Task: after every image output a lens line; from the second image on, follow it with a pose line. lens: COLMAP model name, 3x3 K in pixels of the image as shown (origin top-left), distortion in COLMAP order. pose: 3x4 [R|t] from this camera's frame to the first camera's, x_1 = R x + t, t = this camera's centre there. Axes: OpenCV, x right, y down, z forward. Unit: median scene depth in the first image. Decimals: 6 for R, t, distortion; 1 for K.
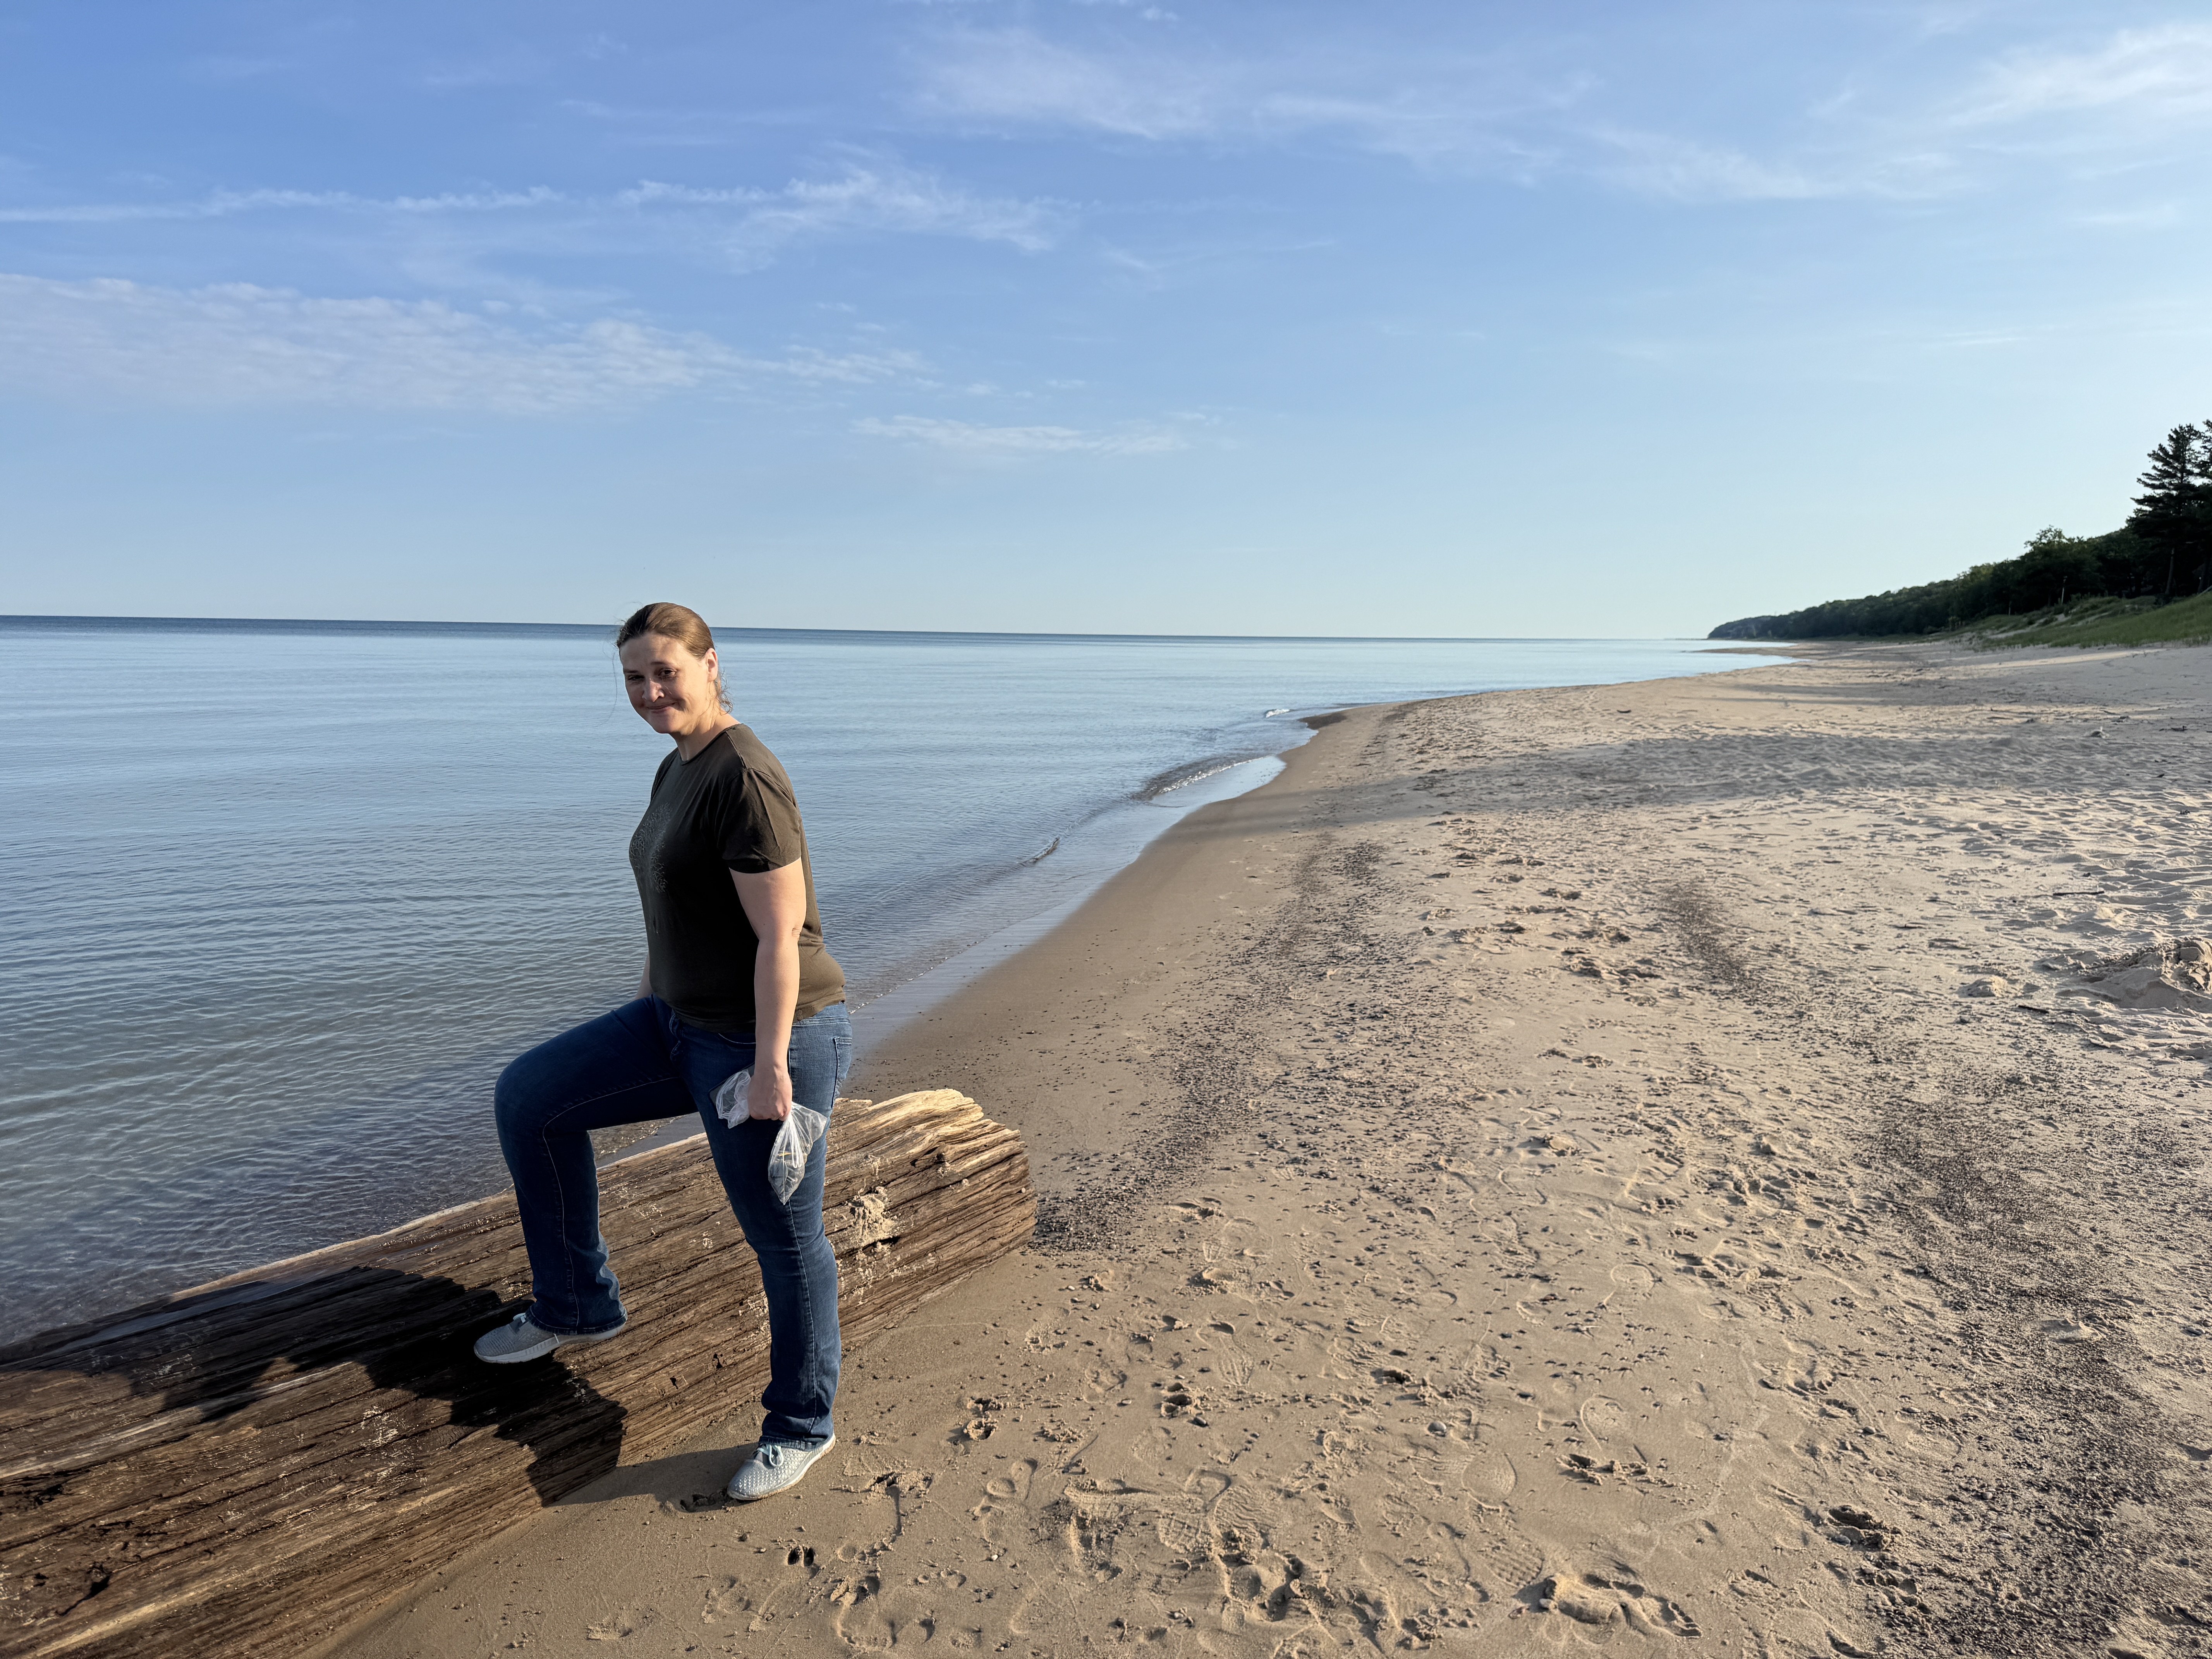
lens RADIAL K [[1569.5, 0, 1106.0], [0, 1569.5, 829.5], [0, 0, 1]] dist [0.010512, 0.007482]
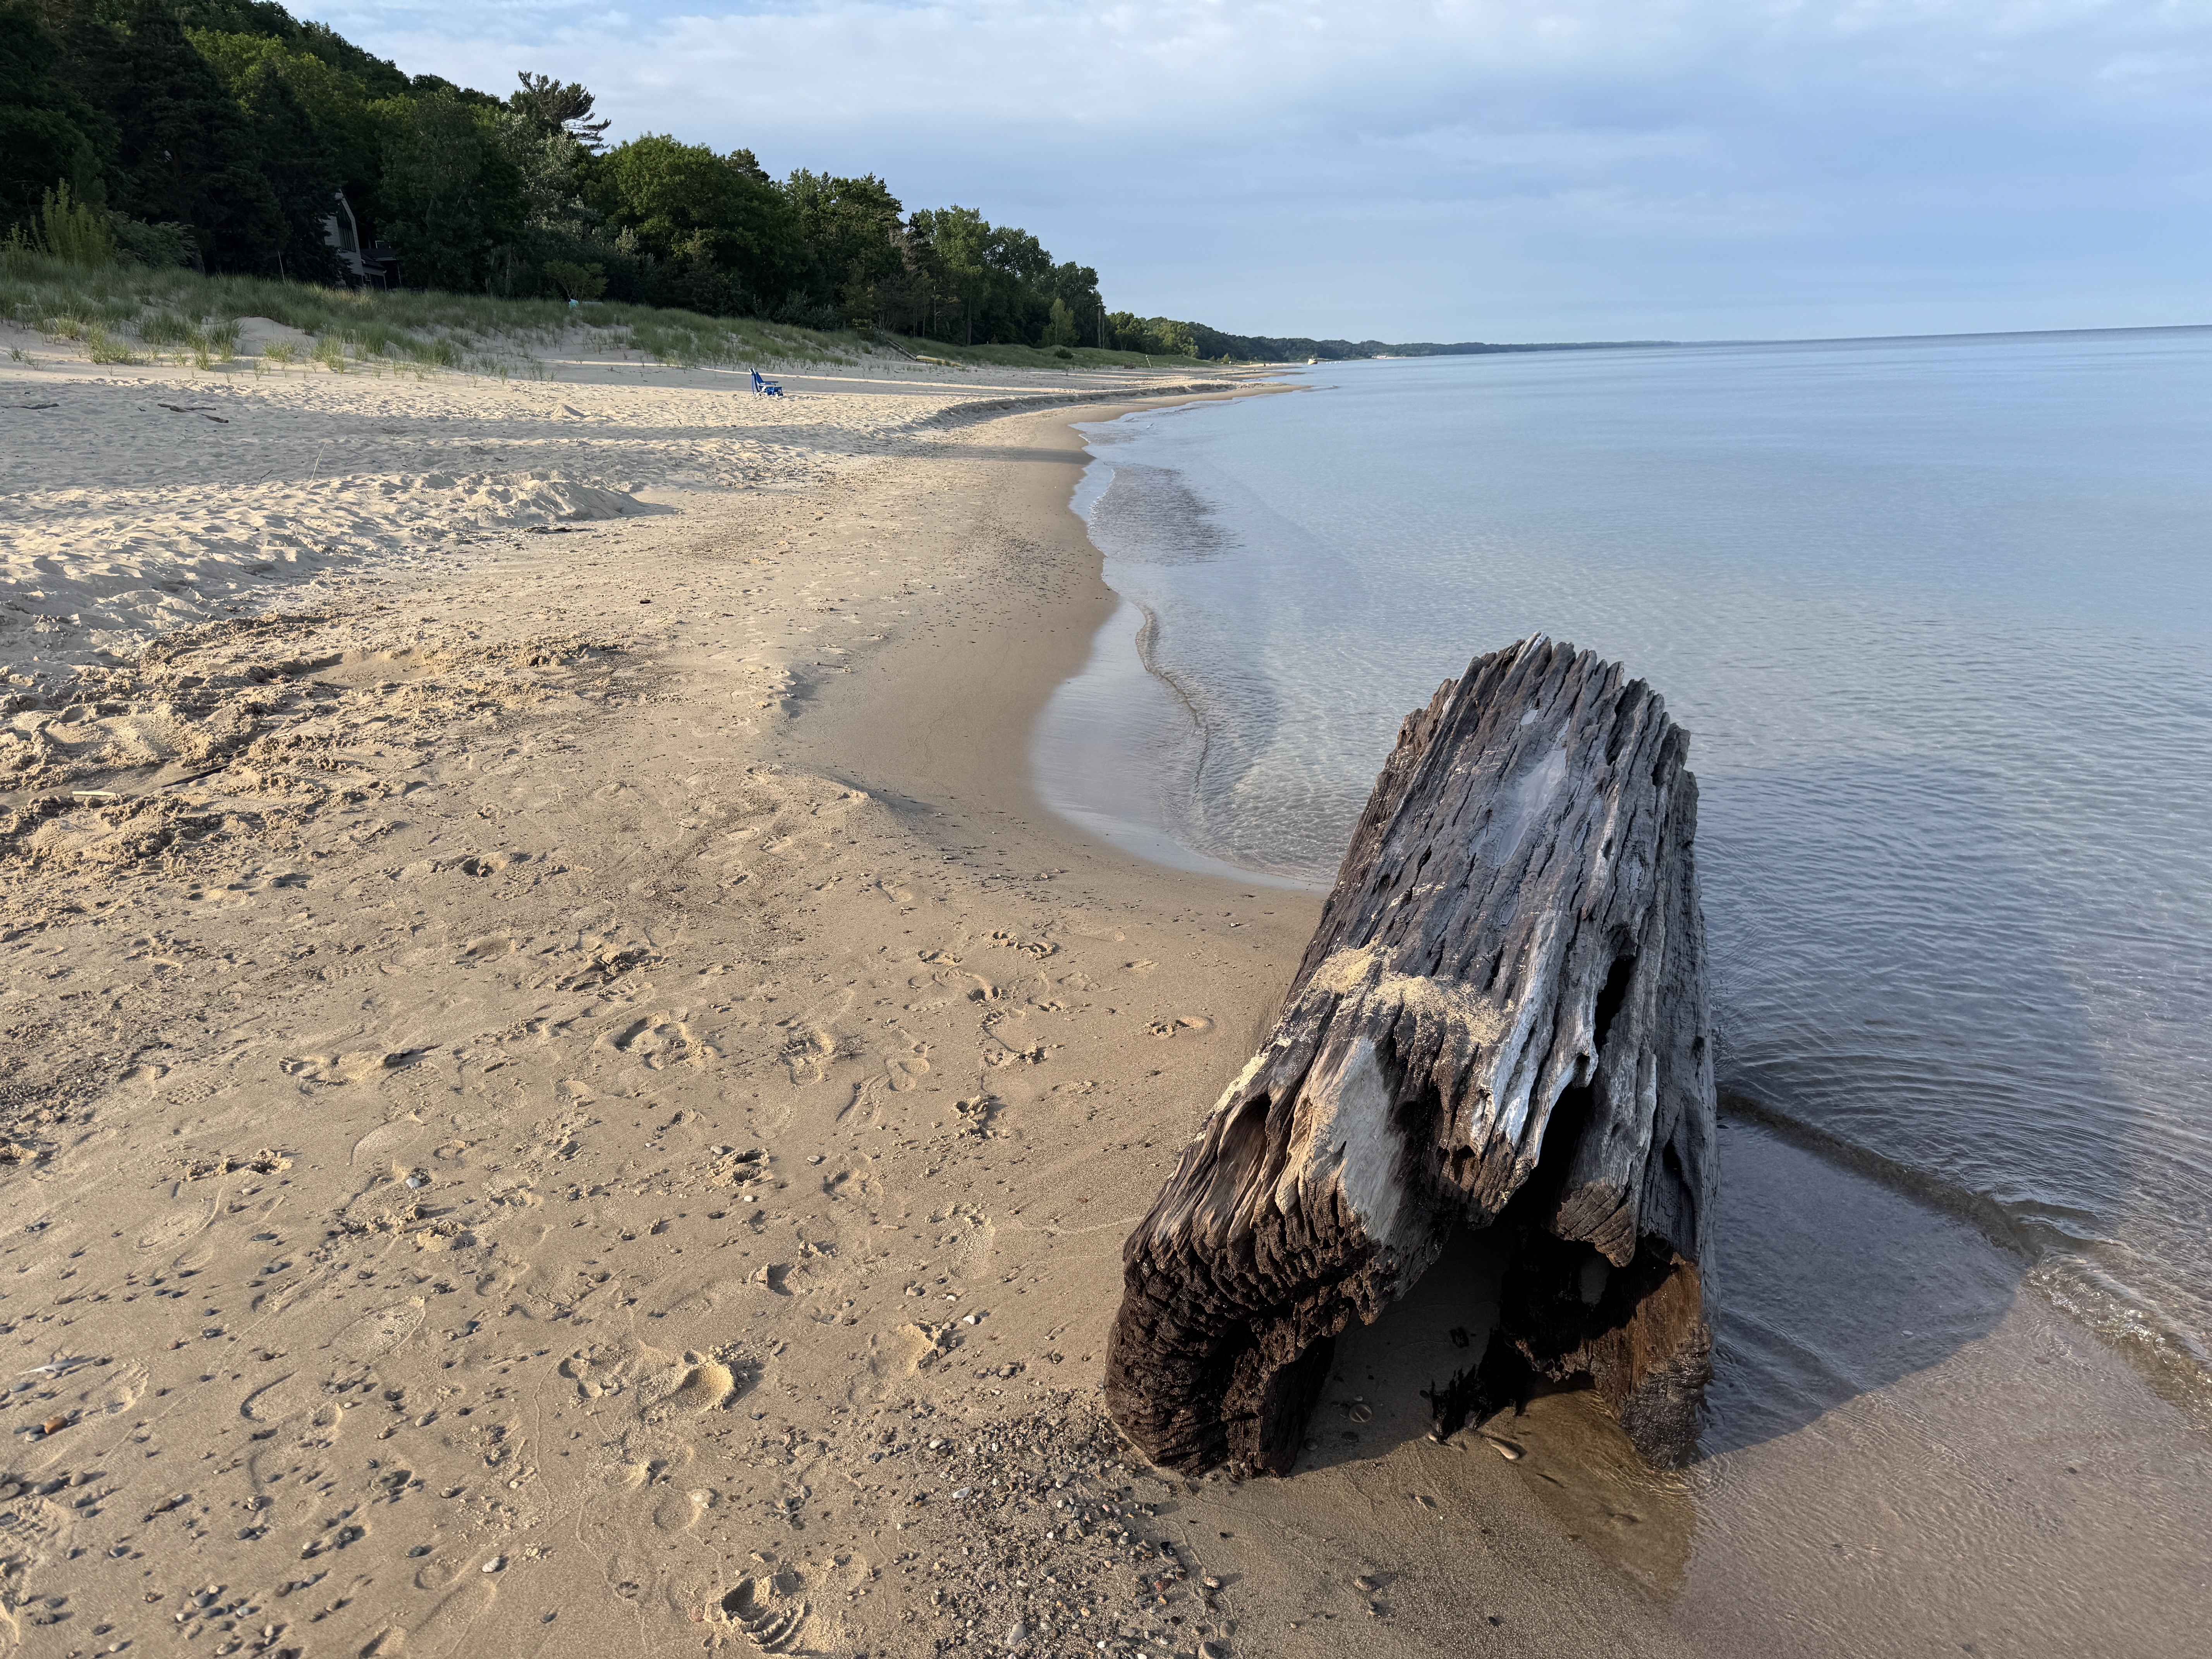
lens RADIAL K [[1572.5, 0, 1107.8], [0, 1572.5, 822.5], [0, 0, 1]] dist [0.056865, -0.055295]
pose [[-0.942854, 0.118936, -0.311256, 0.098021], [-0.014992, 0.918036, 0.396213, -0.113009], [0.332868, 0.378237, -0.863791, 1.619797]]
